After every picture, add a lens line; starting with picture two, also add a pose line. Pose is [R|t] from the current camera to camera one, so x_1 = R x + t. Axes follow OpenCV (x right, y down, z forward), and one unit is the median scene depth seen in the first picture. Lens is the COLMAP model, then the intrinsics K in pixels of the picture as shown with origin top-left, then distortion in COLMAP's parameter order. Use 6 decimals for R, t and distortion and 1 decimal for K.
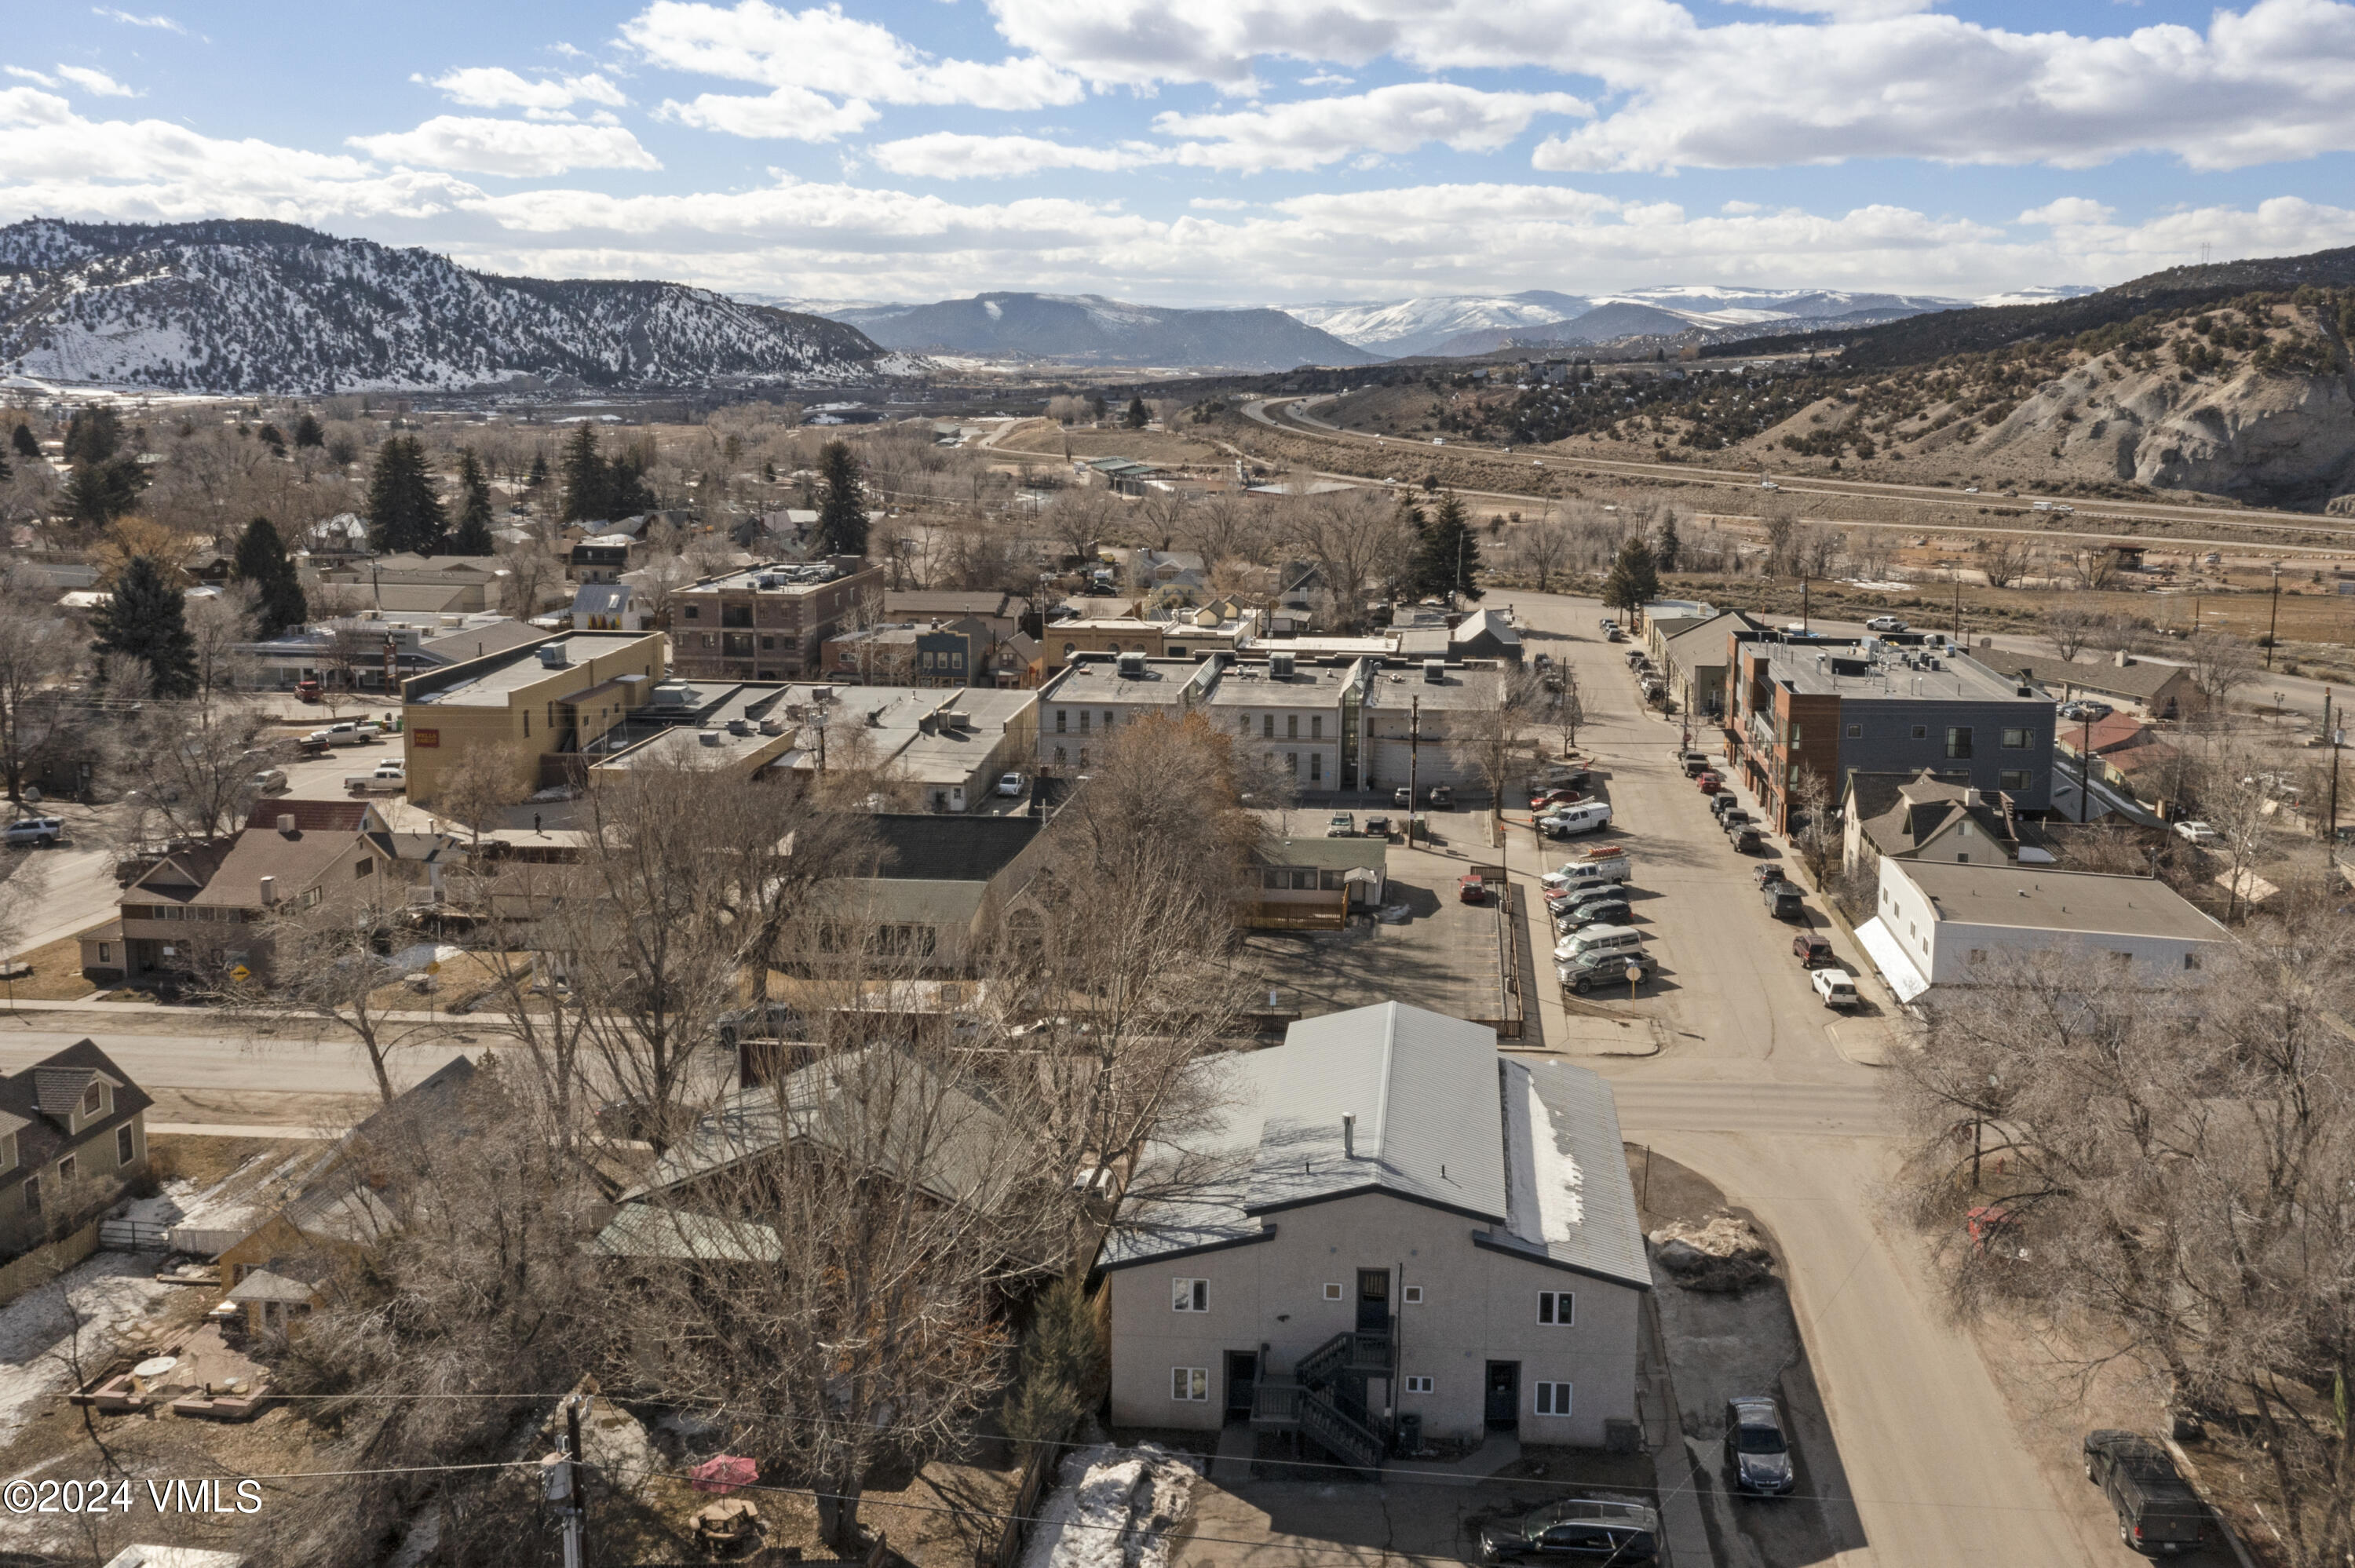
lens RADIAL K [[1966.1, 0, 1351.9], [0, 1966.1, 616.4], [0, 0, 1]] dist [-0.002310, 0.004216]
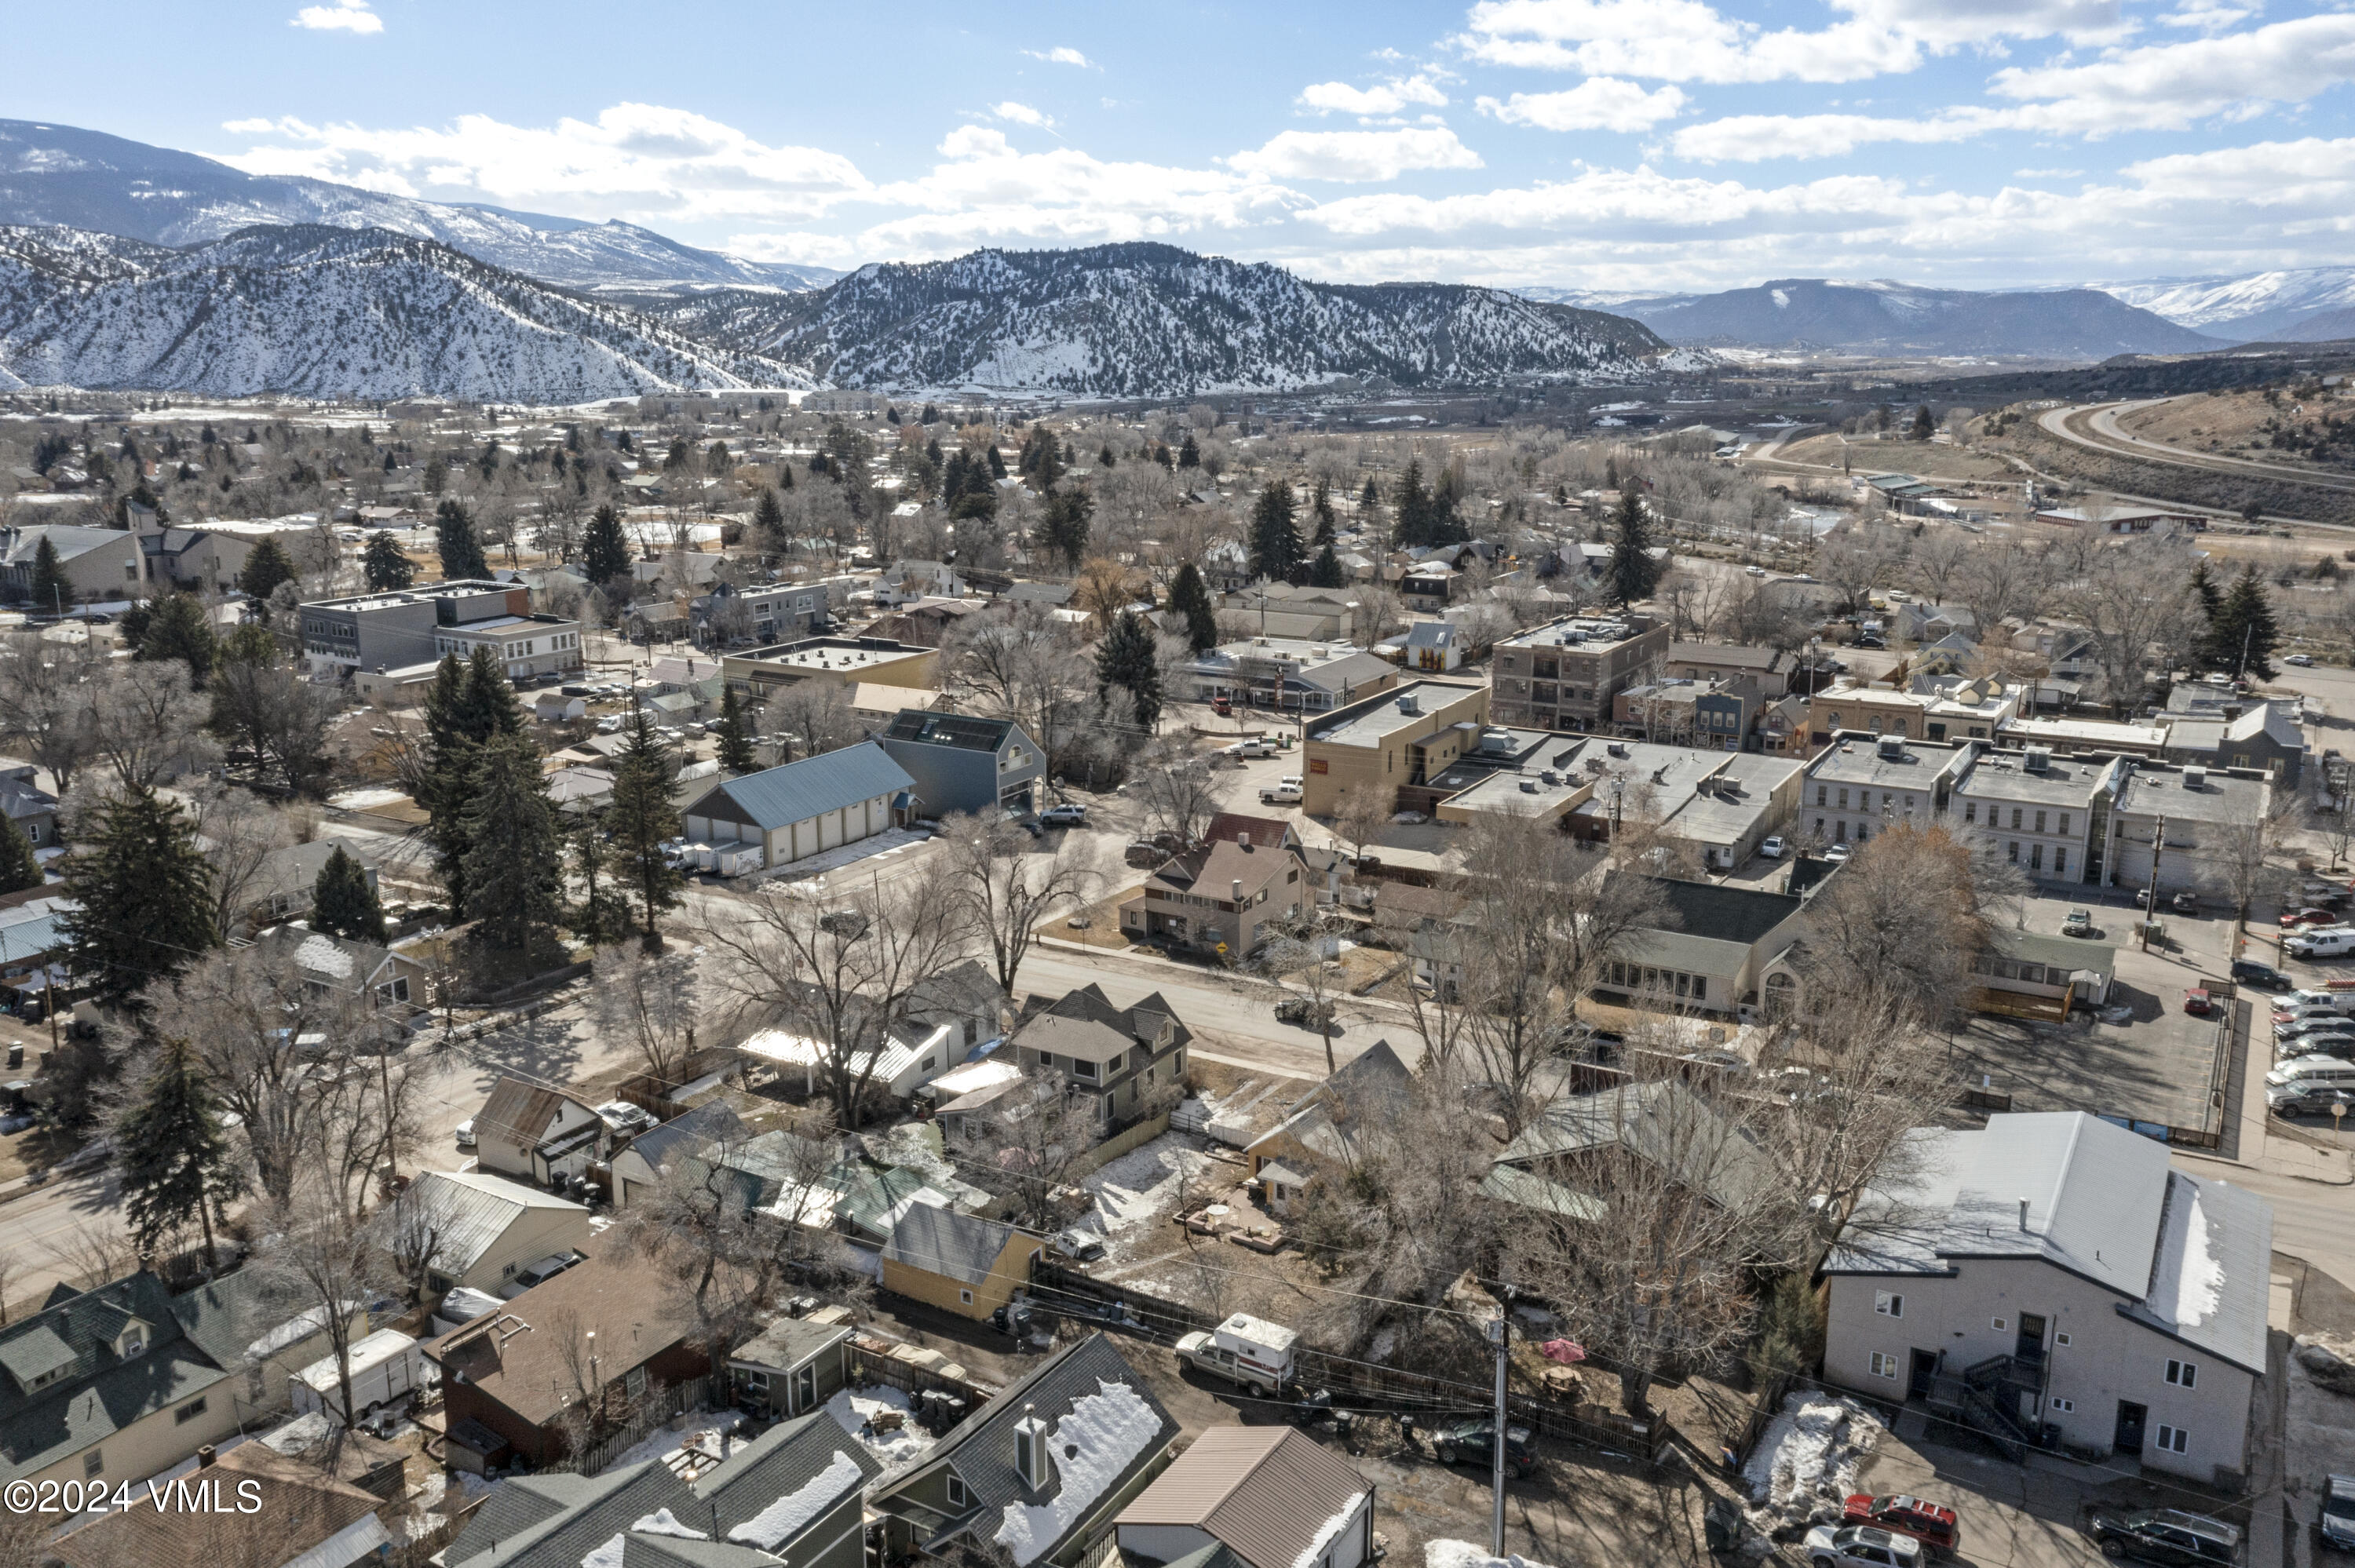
lens RADIAL K [[1881.3, 0, 1177.5], [0, 1881.3, 784.0], [0, 0, 1]] dist [-0.005486, 0.010290]
pose [[0.887096, 0.091524, -0.452420, 0.014653], [-0.047080, 0.992974, 0.108565, -0.053214], [0.459177, -0.075007, 0.885172, -0.143668]]
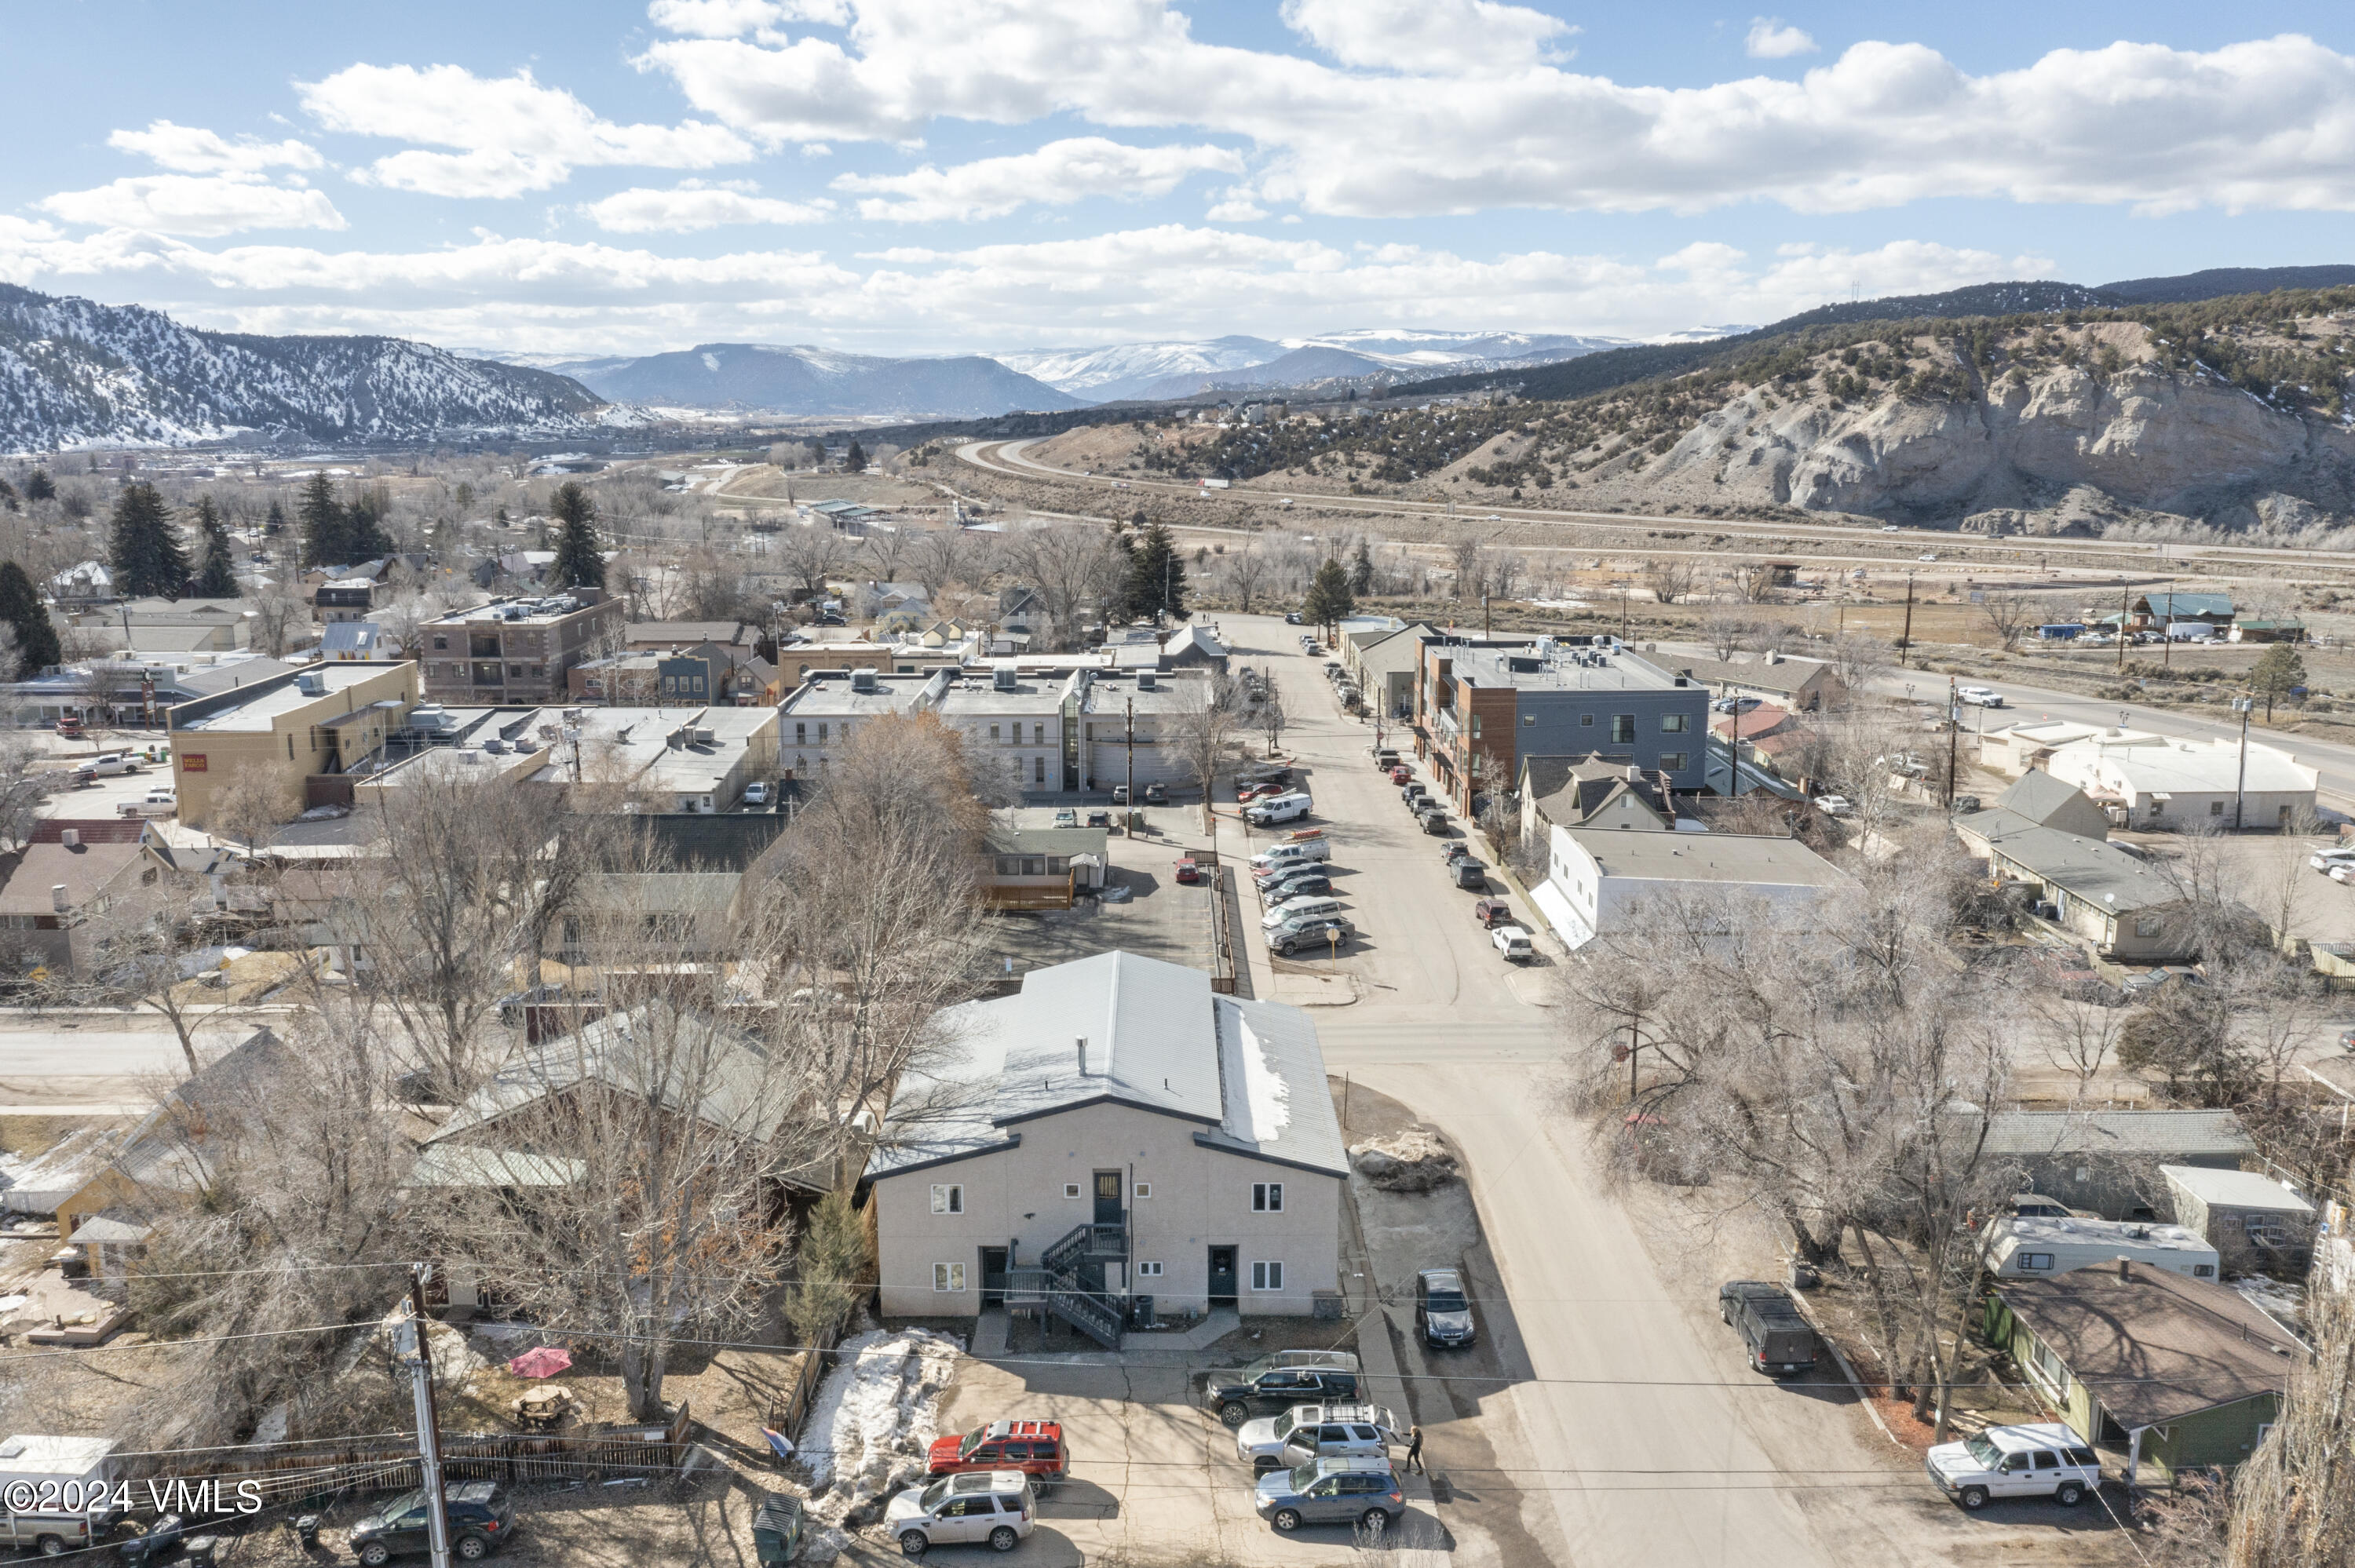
lens RADIAL K [[1855.1, 0, 1177.5], [0, 1855.1, 784.0], [0, 0, 1]] dist [-0.004711, 0.007267]
pose [[0.997976, -0.026290, 0.057903, -0.001960], [0.022048, 0.997108, 0.072725, 0.011226], [-0.059648, -0.071302, 0.995670, -0.020760]]
